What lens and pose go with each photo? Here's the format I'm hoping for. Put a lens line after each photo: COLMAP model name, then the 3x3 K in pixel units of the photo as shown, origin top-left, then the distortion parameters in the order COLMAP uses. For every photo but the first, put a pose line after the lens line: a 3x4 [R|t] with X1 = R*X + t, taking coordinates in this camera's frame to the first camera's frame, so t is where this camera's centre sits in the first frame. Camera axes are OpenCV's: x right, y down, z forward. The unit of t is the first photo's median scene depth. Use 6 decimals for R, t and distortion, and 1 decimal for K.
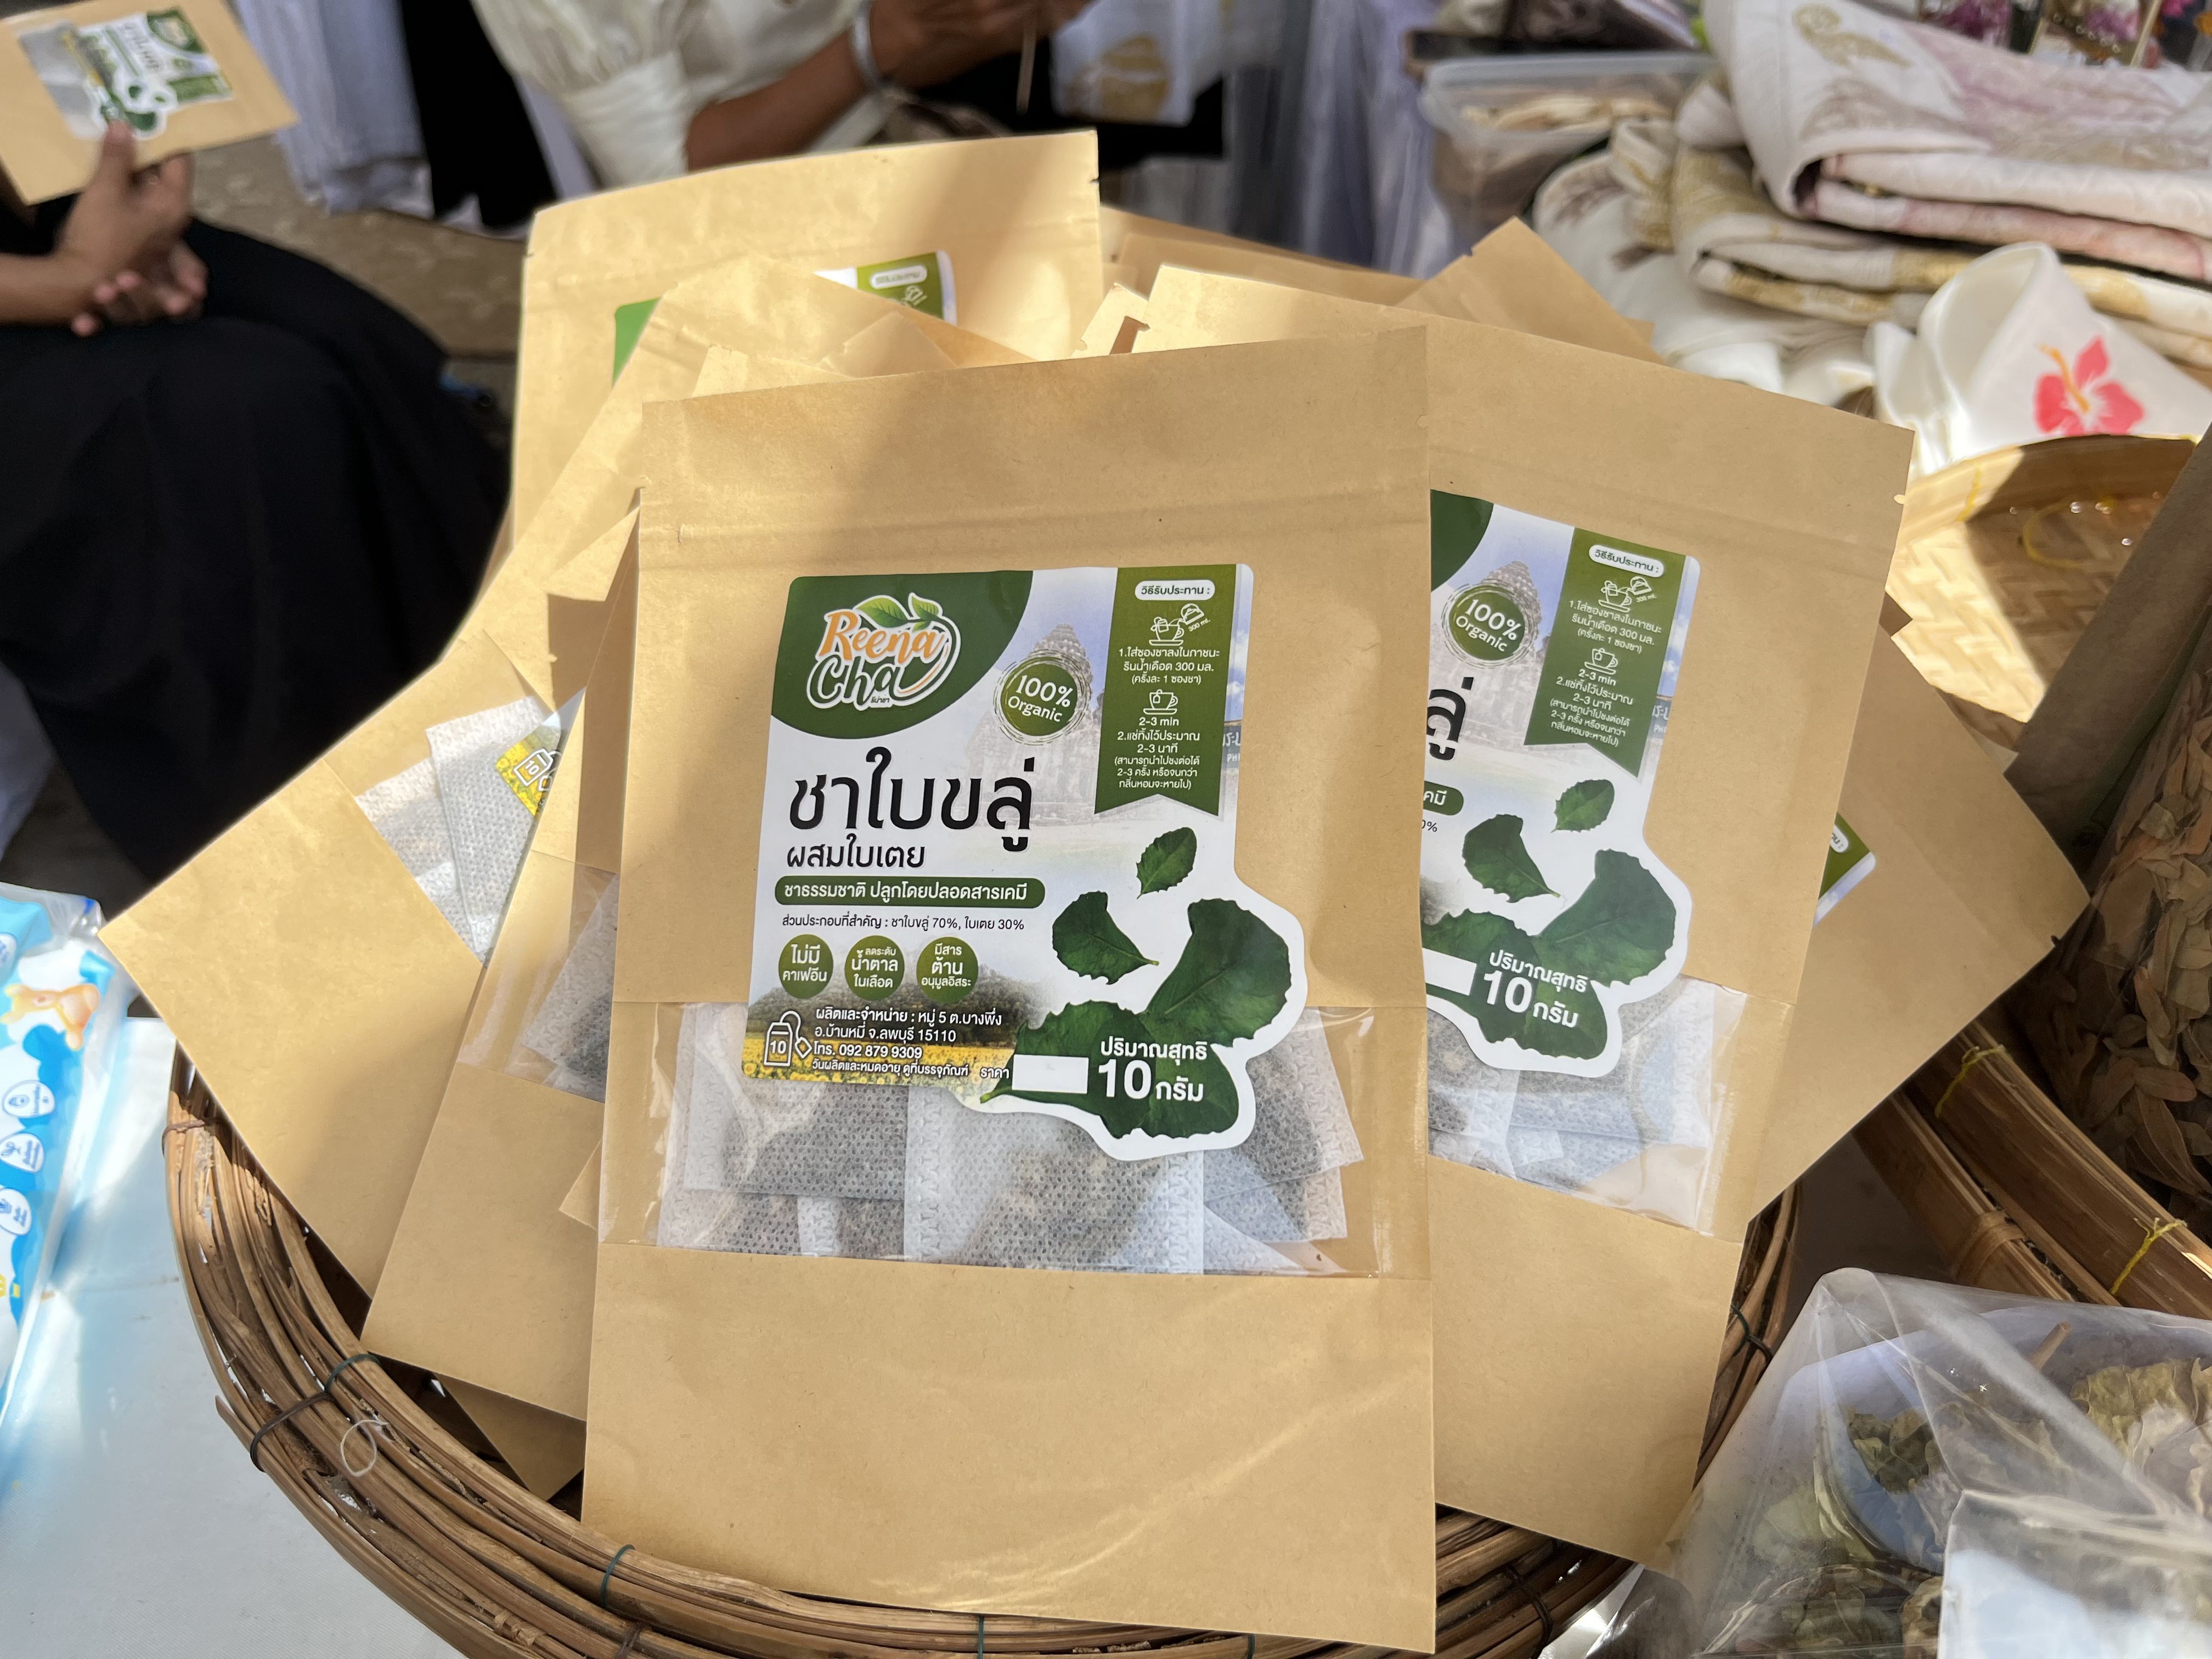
lens RADIAL K [[1729.9, 0, 1060.4], [0, 1729.9, 829.7], [0, 0, 1]] dist [0.030639, -0.082817]
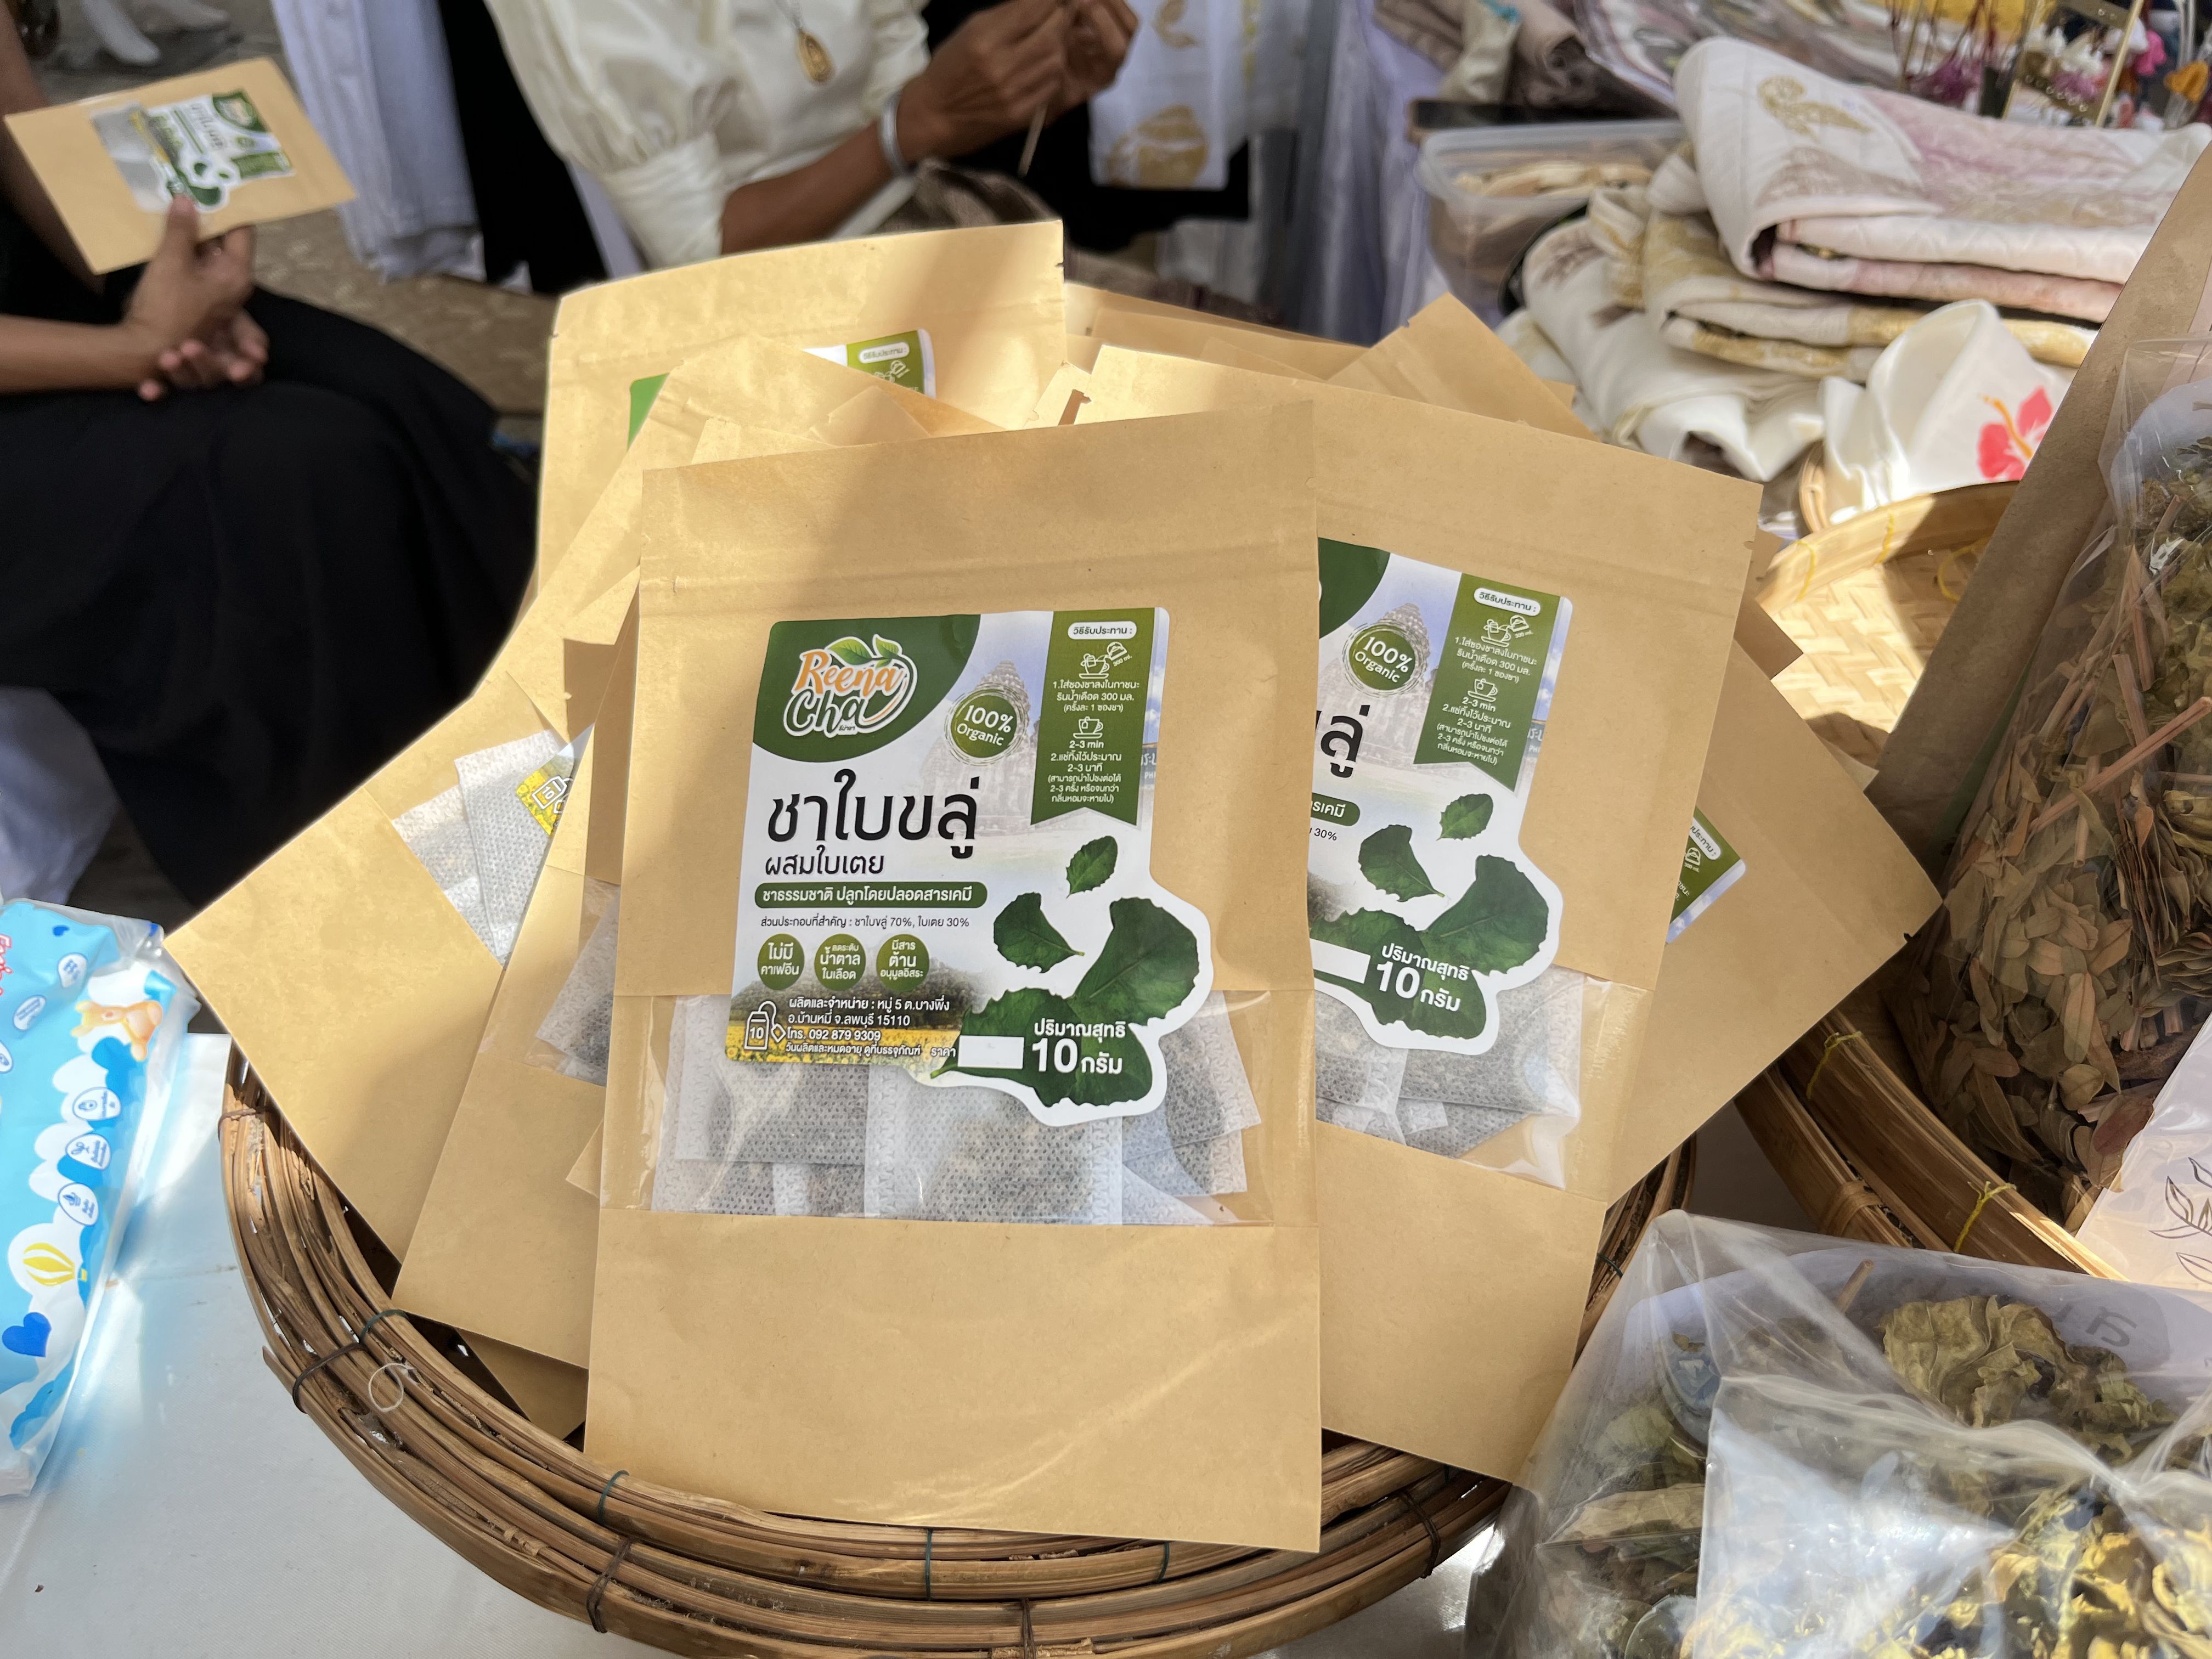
lens RADIAL K [[1729.9, 0, 1098.7], [0, 1729.9, 821.3], [0, 0, 1]] dist [0.030639, -0.082817]
pose [[0.999926, -0.007010, -0.009986, 0.067027], [0.006695, 0.999491, -0.031199, 0.021338], [0.010200, 0.031130, 0.999463, -0.126908]]
